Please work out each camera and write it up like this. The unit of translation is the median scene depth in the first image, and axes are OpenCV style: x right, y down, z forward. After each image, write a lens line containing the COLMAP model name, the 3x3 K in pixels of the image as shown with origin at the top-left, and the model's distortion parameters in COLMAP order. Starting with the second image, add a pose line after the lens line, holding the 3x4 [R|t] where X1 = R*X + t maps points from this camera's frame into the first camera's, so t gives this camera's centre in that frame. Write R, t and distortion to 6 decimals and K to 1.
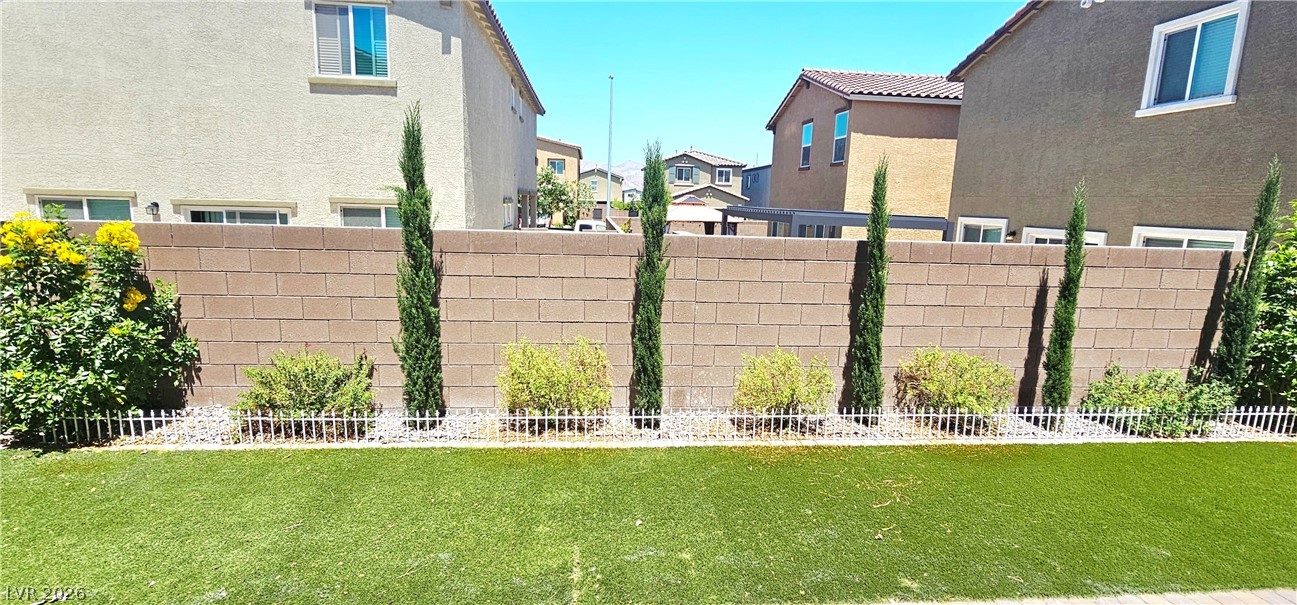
lens RADIAL K [[583.8, 0, 645.1], [0, 583.8, 301.0], [0, 0, 1]] dist [-0.002123, 0.000078]
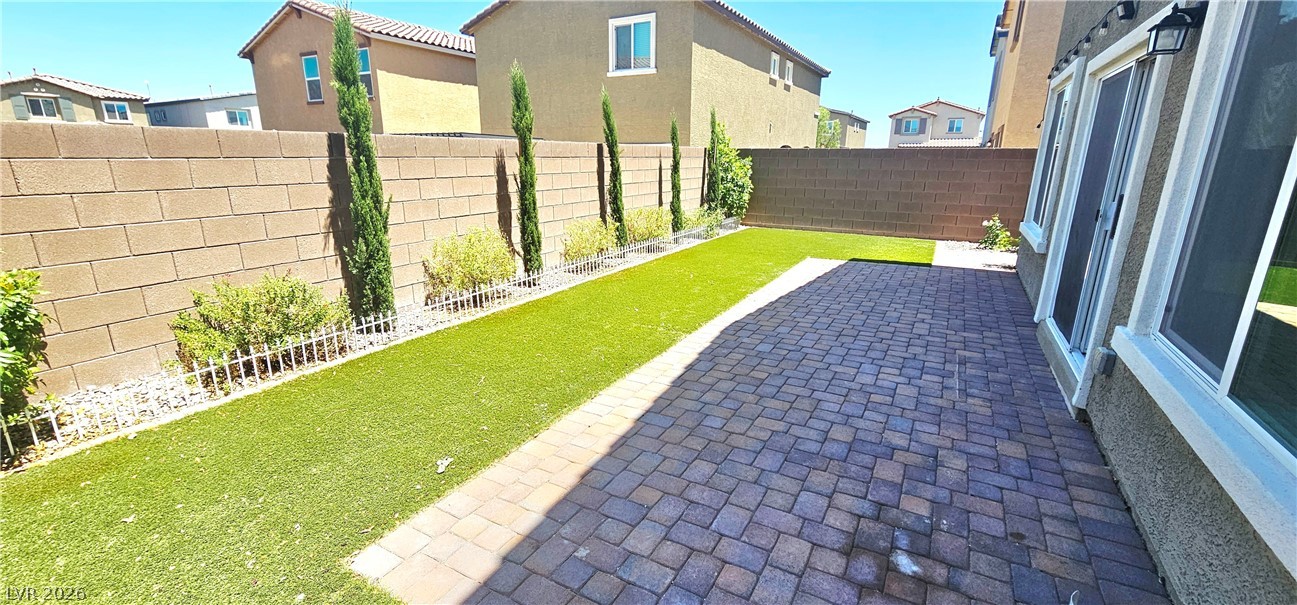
lens RADIAL K [[532.2, 0, 636.8], [0, 532.2, 301.7], [0, 0, 1]] dist [-0.002860, 0.000293]
pose [[0.580657, -0.242014, 0.777346, -0.429336], [0.150722, 0.970246, 0.189485, 0.028790], [-0.800075, 0.007137, 0.599858, 0.039616]]
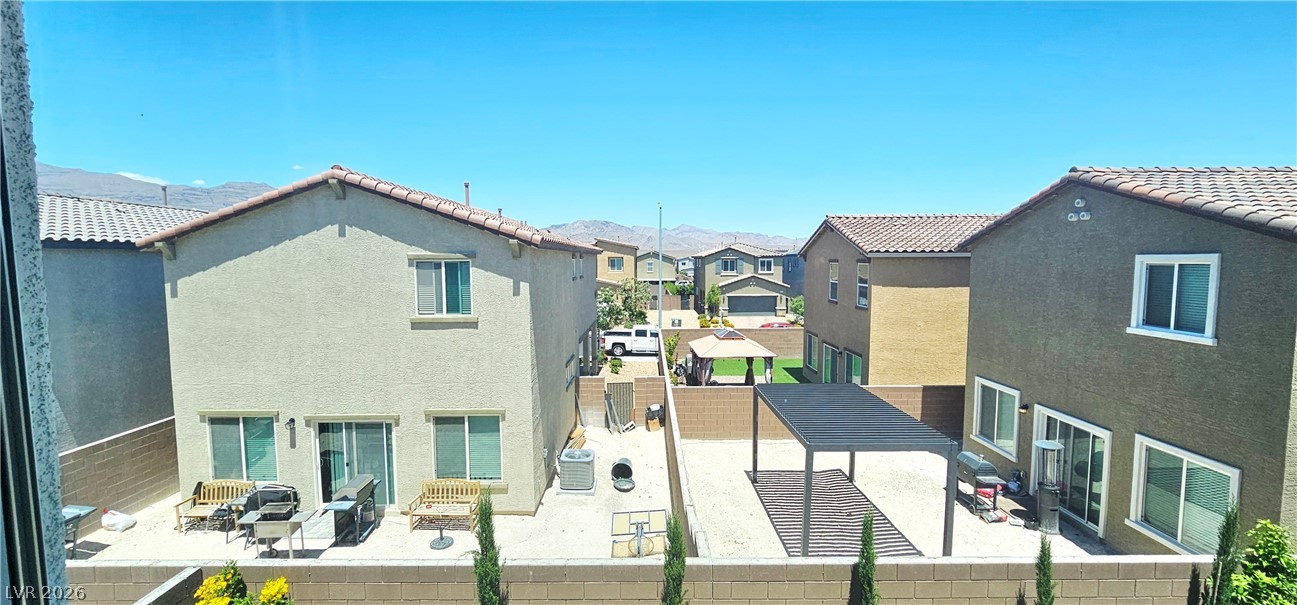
lens RADIAL K [[532.2, 0, 647.7], [0, 532.2, 305.0], [0, 0, 1]] dist [-0.002860, 0.000293]
pose [[0.994936, -0.028684, -0.096331, 0.041620], [0.019910, 0.995666, -0.090846, -0.295042], [0.098519, 0.088468, 0.991195, -0.084699]]
